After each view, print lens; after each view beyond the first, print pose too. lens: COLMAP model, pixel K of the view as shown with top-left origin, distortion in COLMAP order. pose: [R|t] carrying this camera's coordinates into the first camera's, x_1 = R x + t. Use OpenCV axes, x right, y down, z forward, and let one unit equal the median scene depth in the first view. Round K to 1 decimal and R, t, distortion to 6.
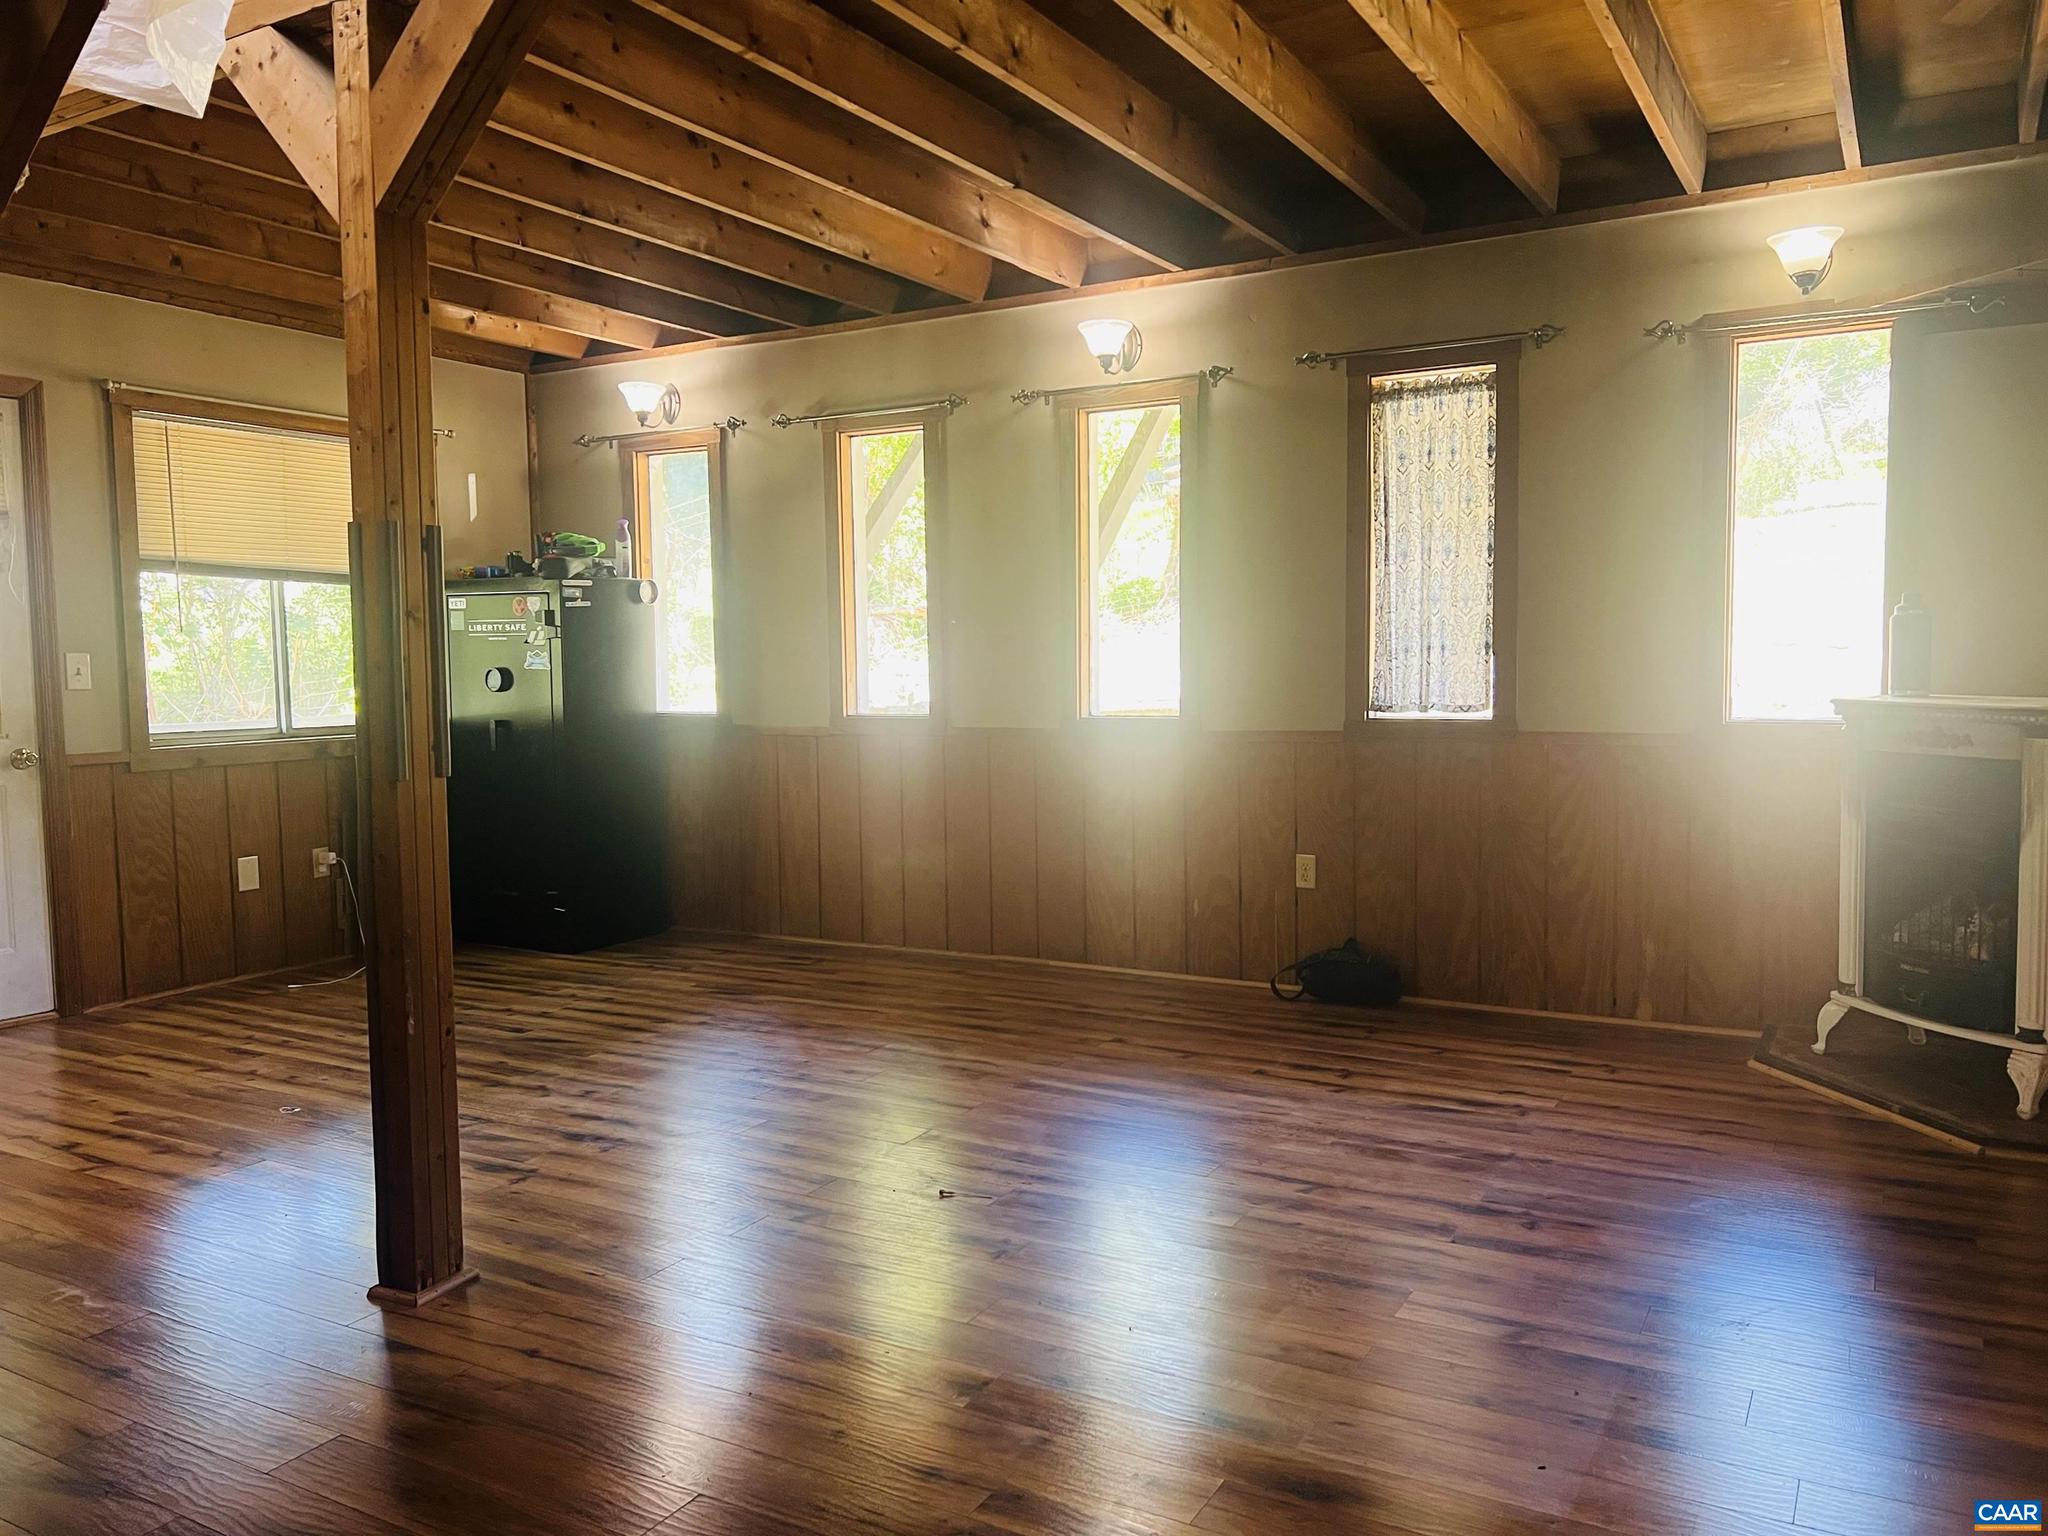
lens RADIAL K [[1543.5, 0, 1026.7], [0, 1543.5, 768.5], [0, 0, 1]] dist [0.056180, -0.068374]
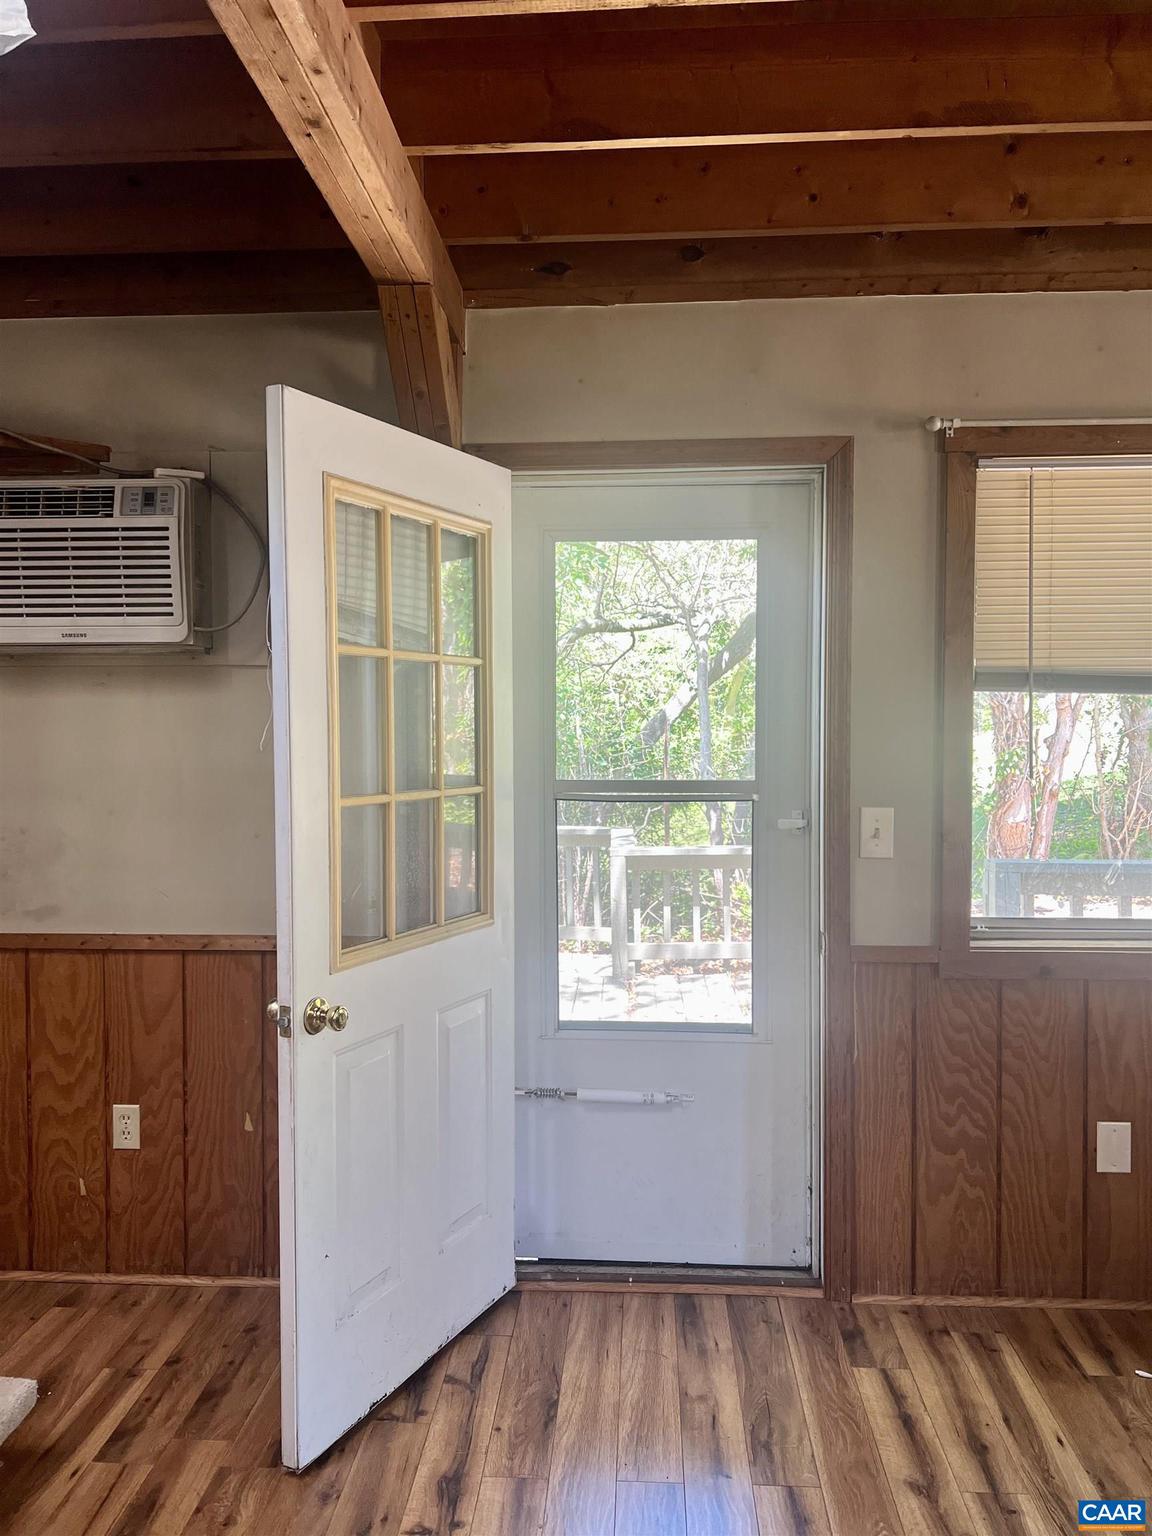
lens RADIAL K [[1157.6, 0, 575.8], [0, 1157.6, 772.1], [0, 0, 1]] dist [0.056180, -0.068374]
pose [[0.448140, 0.051052, -0.892504, -0.190614], [-0.065969, 0.997535, 0.023936, -0.094135], [0.891526, 0.048151, 0.450403, 0.632537]]
